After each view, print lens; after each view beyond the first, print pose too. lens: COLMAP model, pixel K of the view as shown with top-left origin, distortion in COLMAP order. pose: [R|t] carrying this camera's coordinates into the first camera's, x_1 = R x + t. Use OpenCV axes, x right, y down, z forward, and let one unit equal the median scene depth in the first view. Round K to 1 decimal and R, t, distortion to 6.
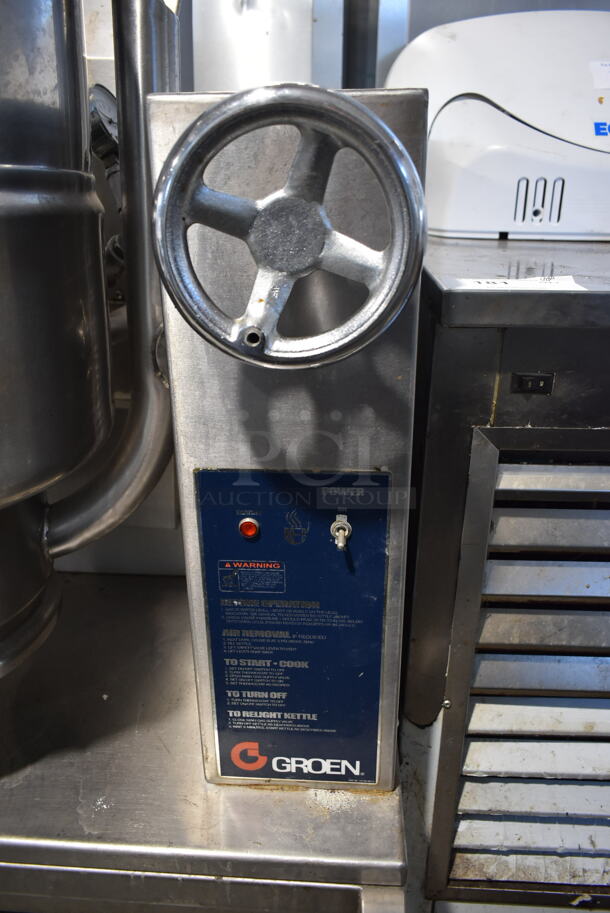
lens RADIAL K [[695.7, 0, 306.2], [0, 695.7, 459.2], [0, 0, 1]] dist [-0.014163, 0.004677]
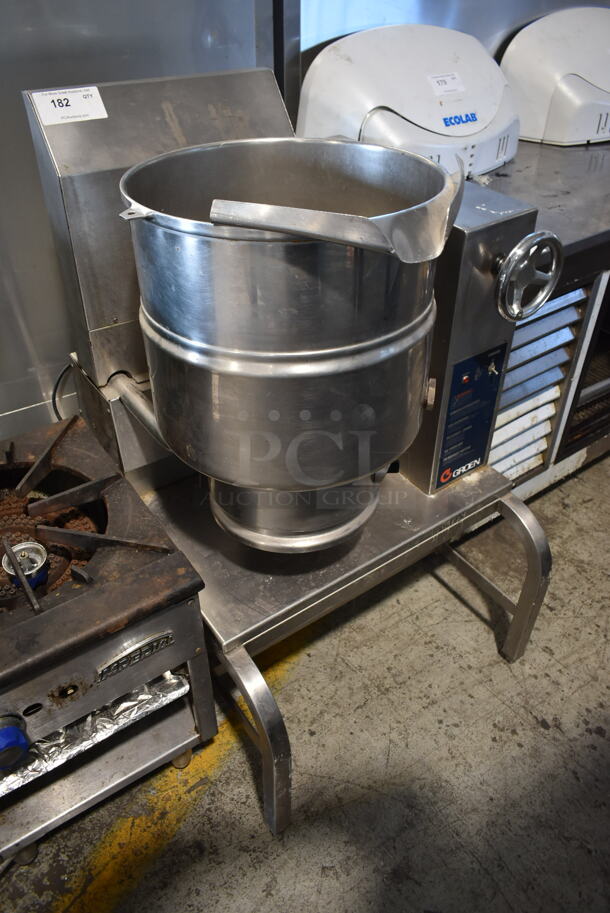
lens RADIAL K [[702.2, 0, 305.0], [0, 702.2, 456.5], [0, 0, 1]] dist [-0.008454, 0.002584]
pose [[0.777446, -0.397828, 0.487146, -1.557890], [0.242446, 0.904241, 0.351524, -0.563783], [-0.580343, -0.155184, 0.799450, -0.584283]]
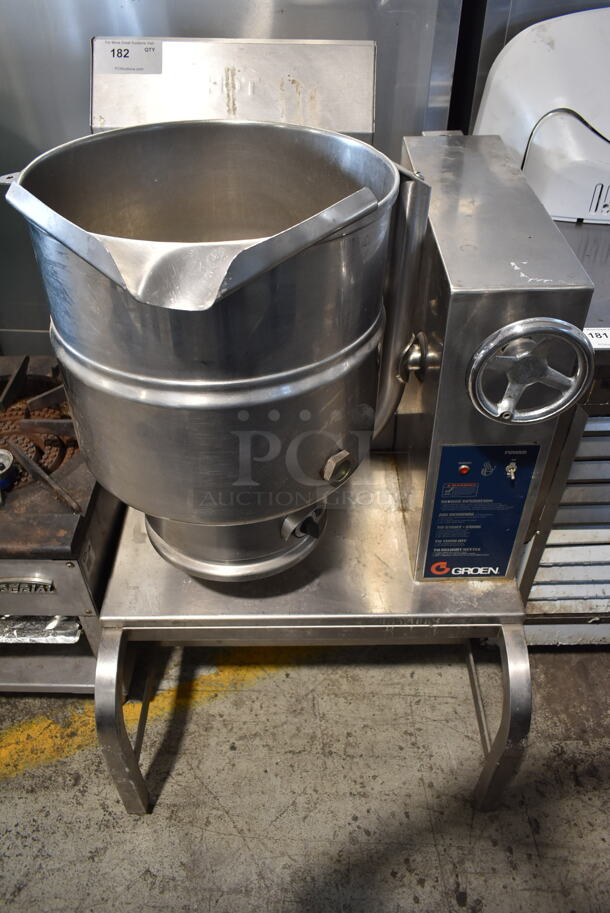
lens RADIAL K [[698.5, 0, 305.0], [0, 698.5, 456.5], [0, 0, 1]] dist [-0.009826, 0.004219]
pose [[0.997840, -0.054040, 0.037361, -0.506781], [0.038323, 0.940683, 0.337116, -0.519334], [-0.053363, -0.334956, 0.940721, -0.677849]]
